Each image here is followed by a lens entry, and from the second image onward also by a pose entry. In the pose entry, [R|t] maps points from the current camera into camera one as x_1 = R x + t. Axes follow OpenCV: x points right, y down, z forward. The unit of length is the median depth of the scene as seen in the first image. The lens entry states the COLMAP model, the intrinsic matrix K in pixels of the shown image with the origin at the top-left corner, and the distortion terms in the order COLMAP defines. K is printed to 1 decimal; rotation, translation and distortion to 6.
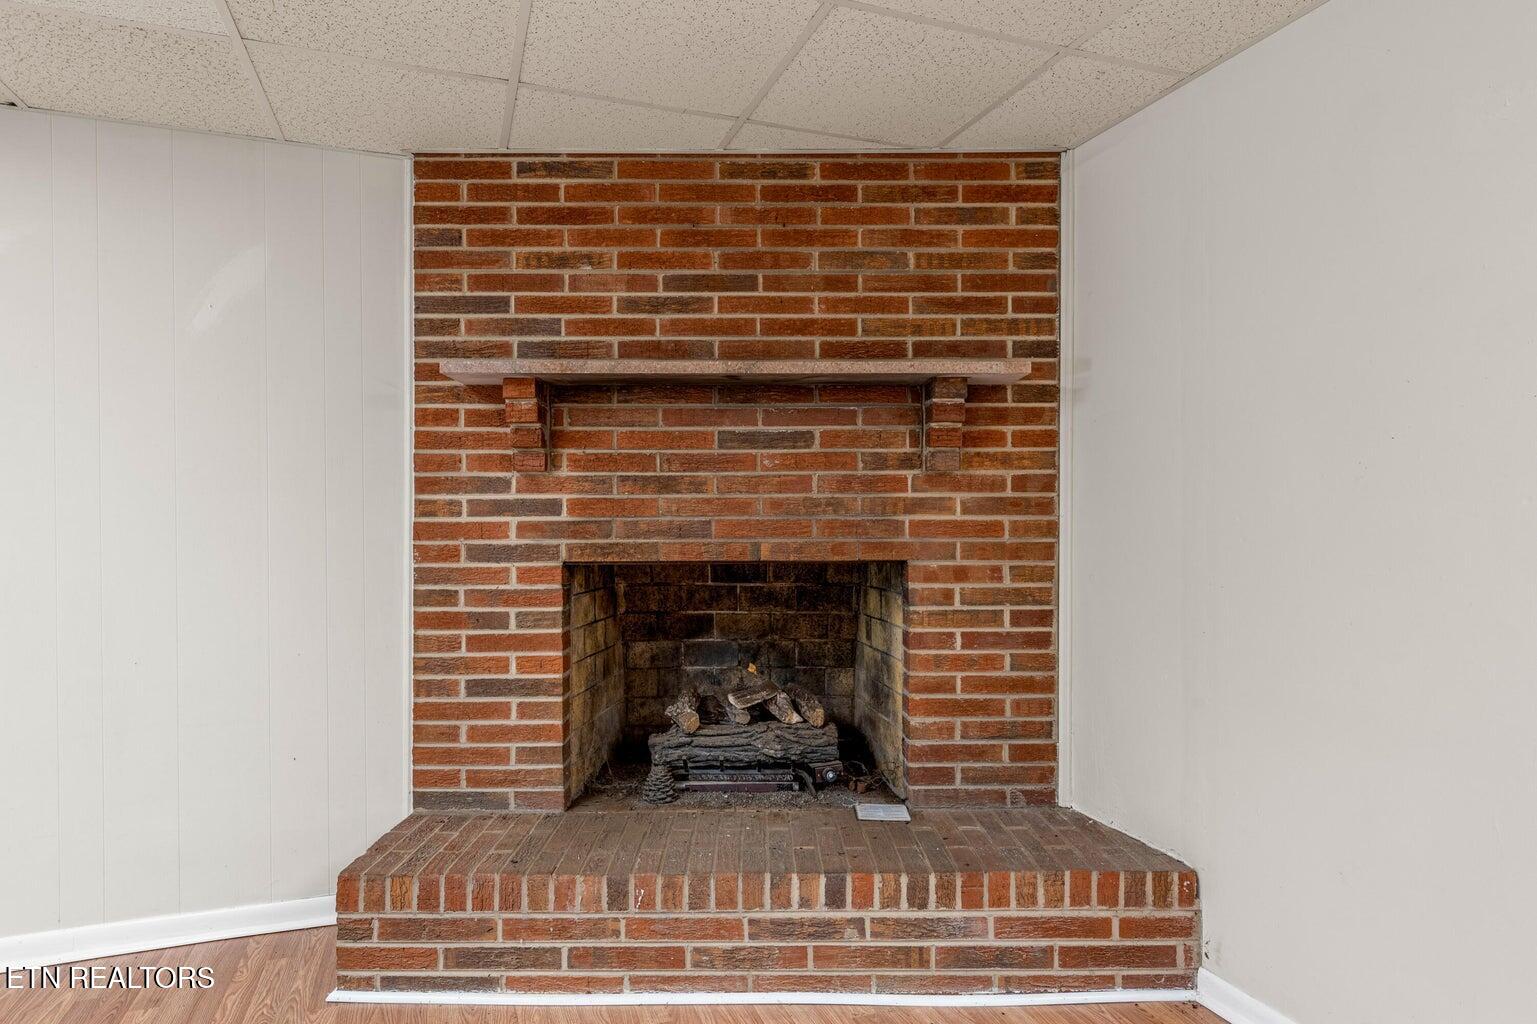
lens RADIAL K [[893.3, 0, 768.5], [0, 893.3, 512.0], [0, 0, 1]] dist [0.003165, 0.000243]
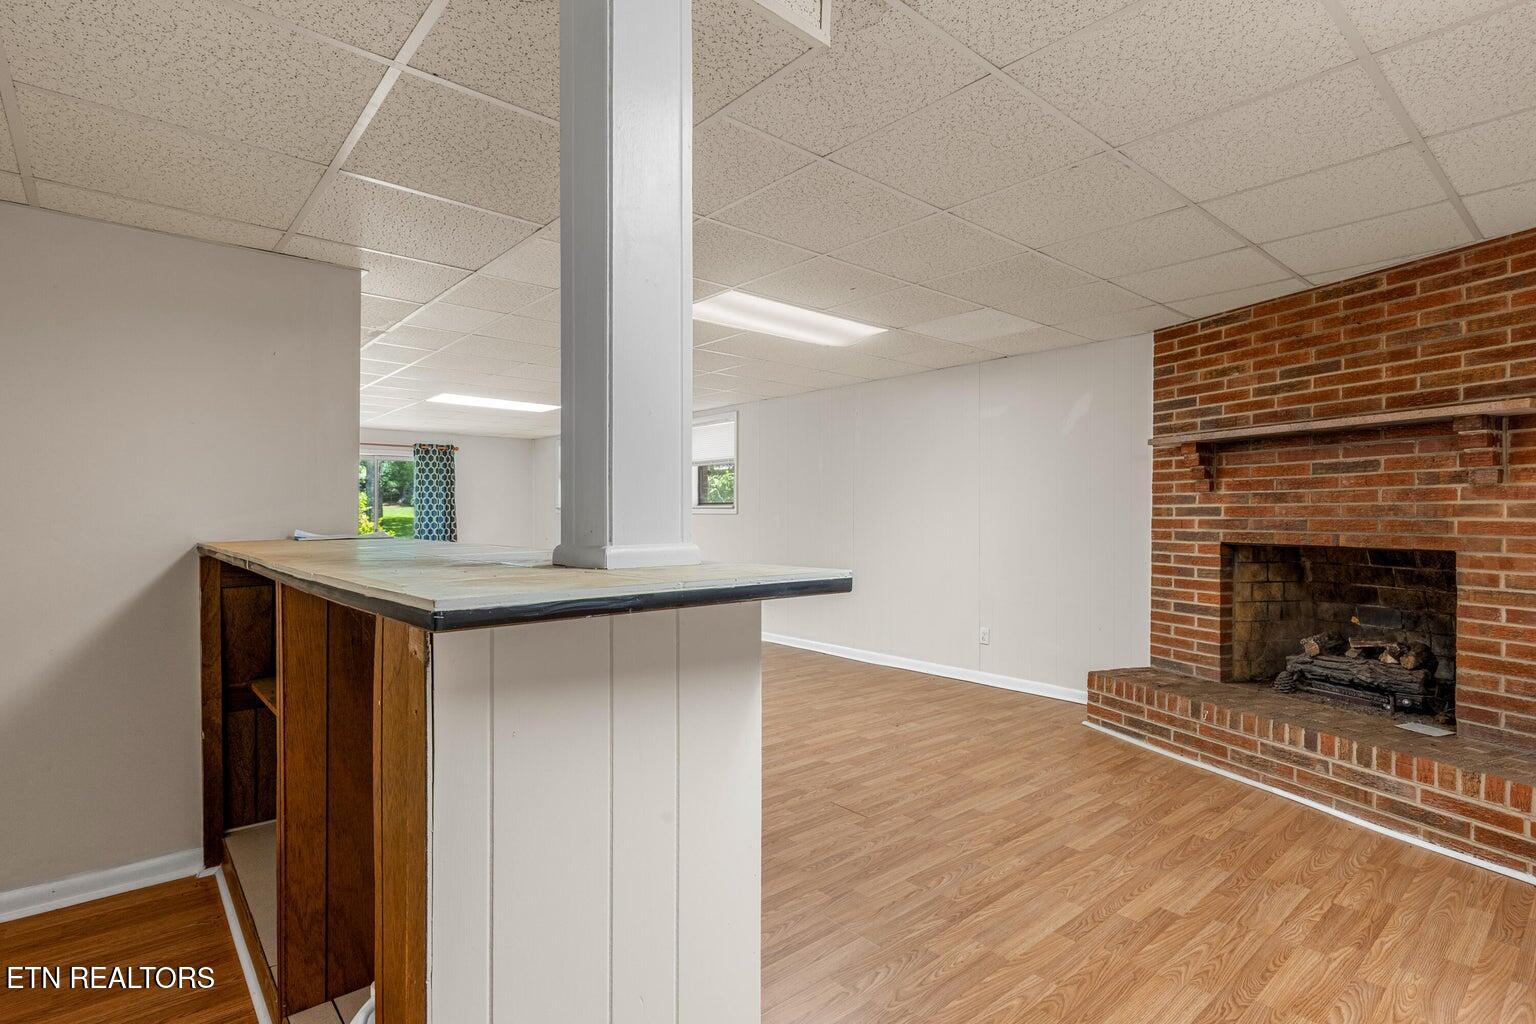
lens RADIAL K [[758.3, 0, 766.6], [0, 758.3, 517.7], [0, 0, 1]] dist [0.000231, 0.000028]
pose [[0.353158, 0.008262, -0.935527, 0.860252], [-0.004380, 0.999965, 0.007177, 0.000135], [0.935554, 0.001563, 0.353181, -0.379004]]
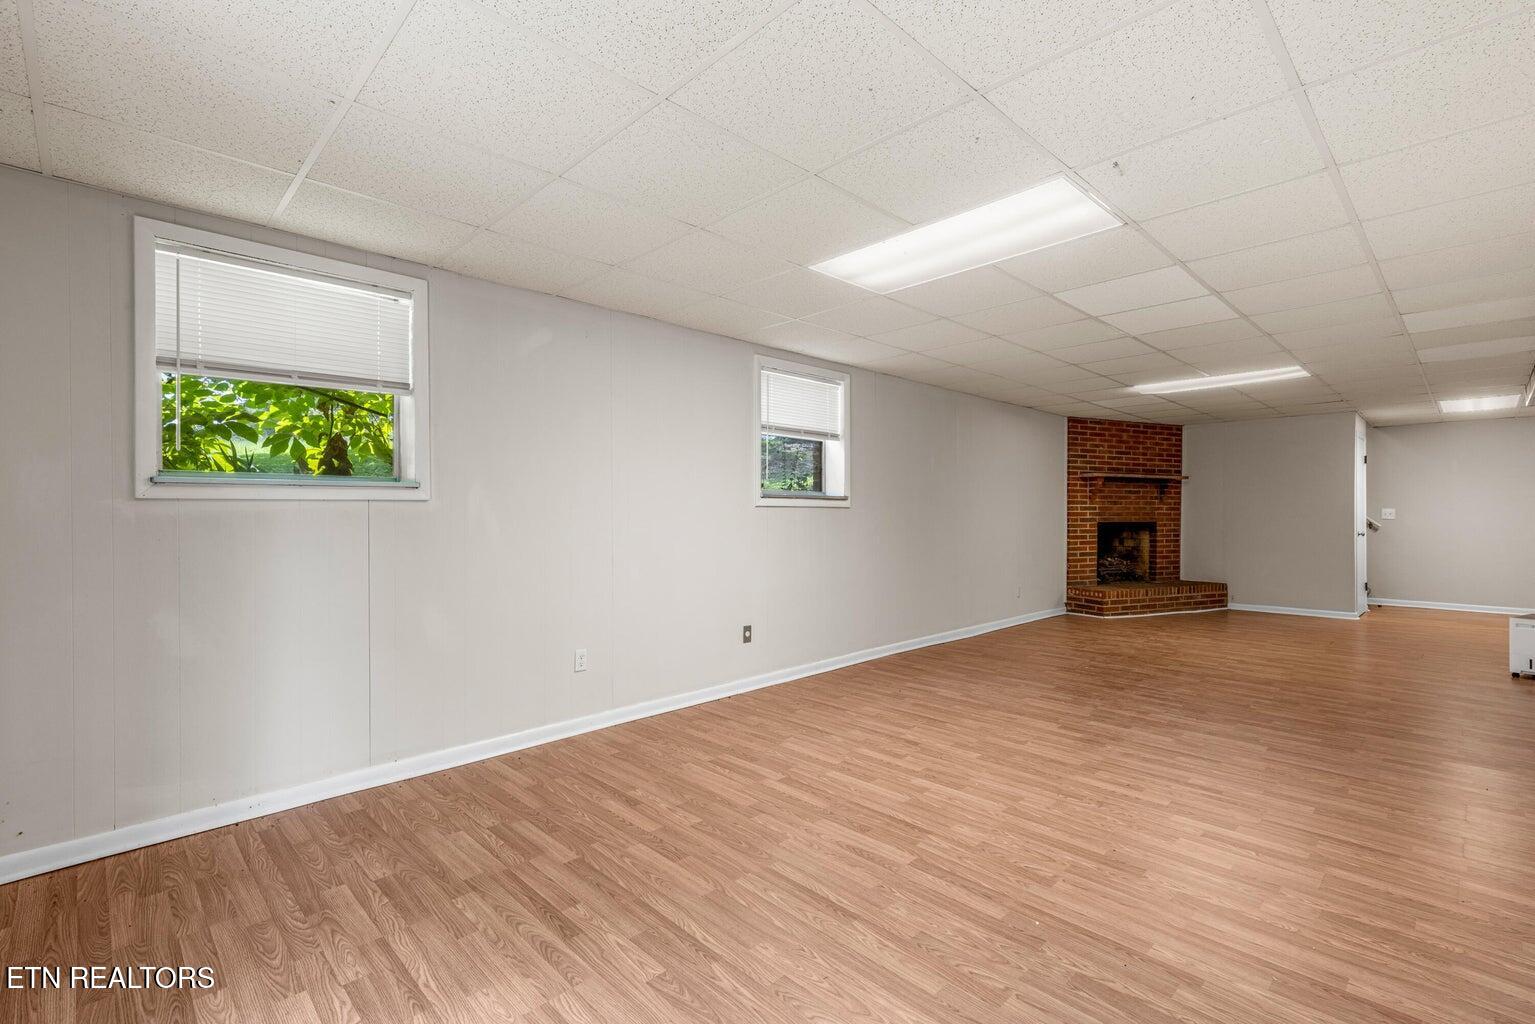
lens RADIAL K [[698.1, 0, 758.7], [0, 698.1, 510.1], [0, 0, 1]] dist [0.004725, 0.000117]
pose [[0.914655, 0.006202, 0.404187, -2.846133], [-0.007225, 0.999973, 0.001007, 0.009718], [-0.404170, -0.003841, 0.914676, -1.222321]]
